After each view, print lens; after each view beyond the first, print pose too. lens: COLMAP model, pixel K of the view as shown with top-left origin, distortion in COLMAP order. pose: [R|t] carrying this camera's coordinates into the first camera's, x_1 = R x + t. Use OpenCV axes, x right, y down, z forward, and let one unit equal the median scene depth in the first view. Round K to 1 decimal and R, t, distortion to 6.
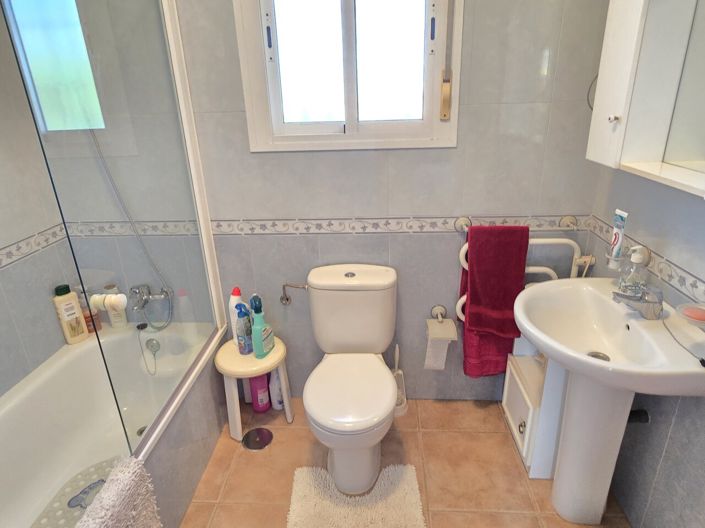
lens RADIAL K [[431.6, 0, 354.3], [0, 431.6, 260.8], [0, 0, 1]] dist [0.008916, -0.005750]
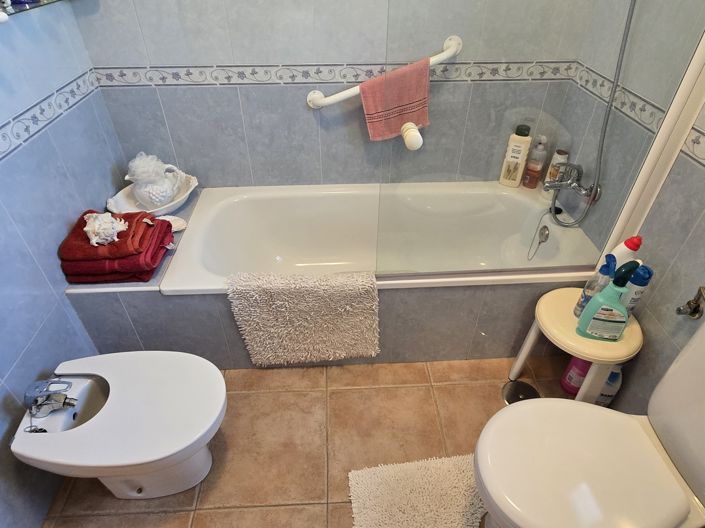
lens RADIAL K [[431.6, 0, 351.9], [0, 431.6, 266.1], [0, 0, 1]] dist [0.008916, -0.005750]
pose [[0.096220, 0.649847, -0.753950, 0.209400], [-0.363011, 0.728204, 0.581328, -0.131811], [0.926803, 0.217757, 0.305970, 0.411200]]
